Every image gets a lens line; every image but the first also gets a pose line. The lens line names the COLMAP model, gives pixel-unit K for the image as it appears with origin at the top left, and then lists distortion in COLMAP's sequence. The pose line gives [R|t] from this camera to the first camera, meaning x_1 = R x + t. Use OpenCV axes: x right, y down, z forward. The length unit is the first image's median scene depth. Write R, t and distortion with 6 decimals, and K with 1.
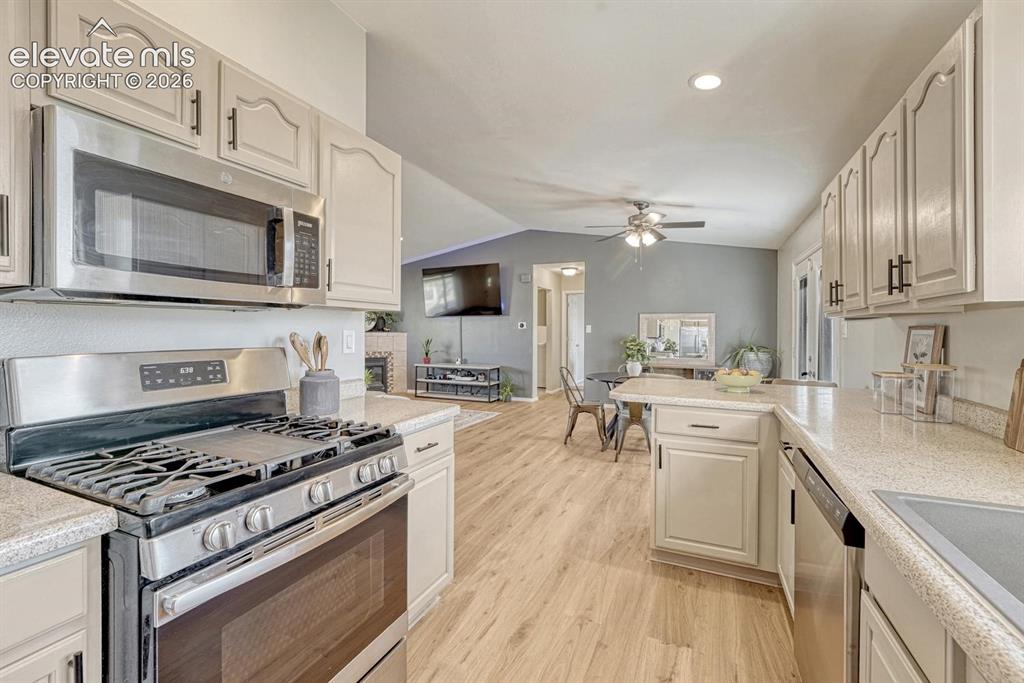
lens RADIAL K [[433.5, 0, 515.4], [0, 433.5, 330.8], [0, 0, 1]] dist [-0.012655, 0.000032]
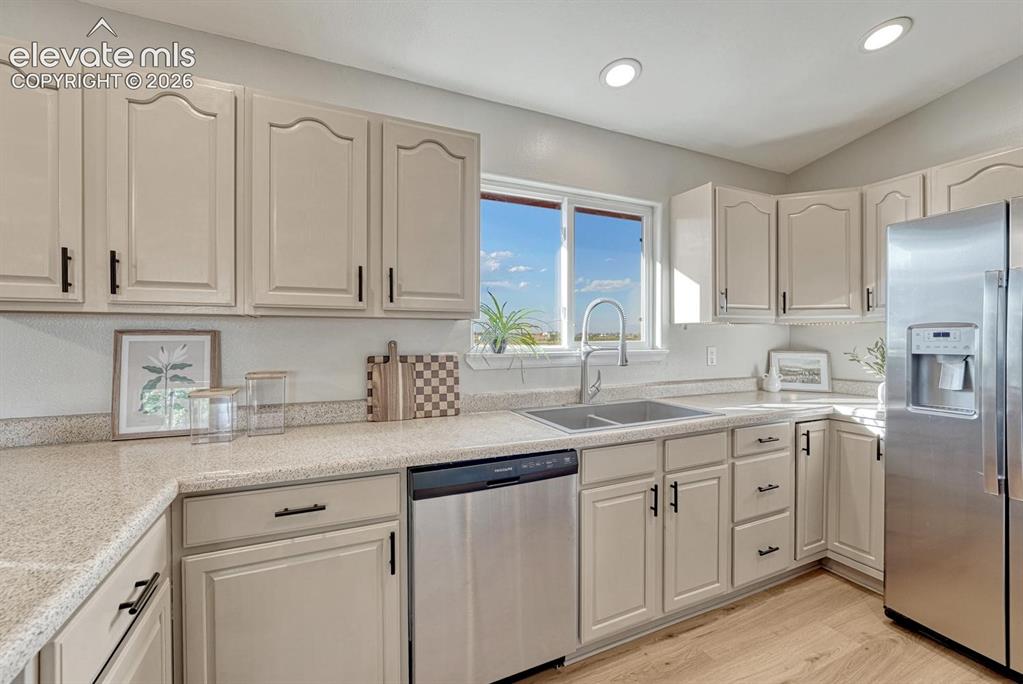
lens RADIAL K [[428.3, 0, 516.1], [0, 428.3, 339.0], [0, 0, 1]] dist [-0.008931, 0.000181]
pose [[-0.748885, -0.006462, 0.662669, -0.023185], [-0.001511, 0.999967, 0.008043, -0.001285], [-0.662699, 0.005022, -0.748869, 0.533386]]
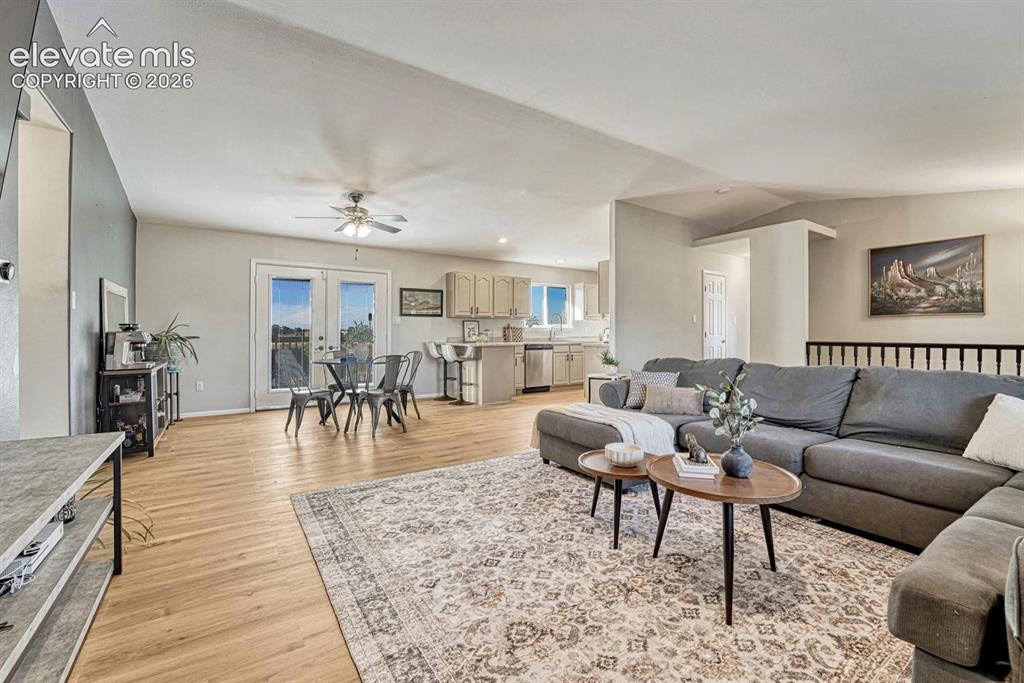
lens RADIAL K [[440.0, 0, 515.1], [0, 440.0, 338.1], [0, 0, 1]] dist [-0.023411, -0.000008]
pose [[-0.846595, -0.010929, 0.532126, -0.686731], [-0.004368, 0.999898, 0.013587, 0.040925], [-0.532220, 0.009178, -0.846556, 1.904430]]
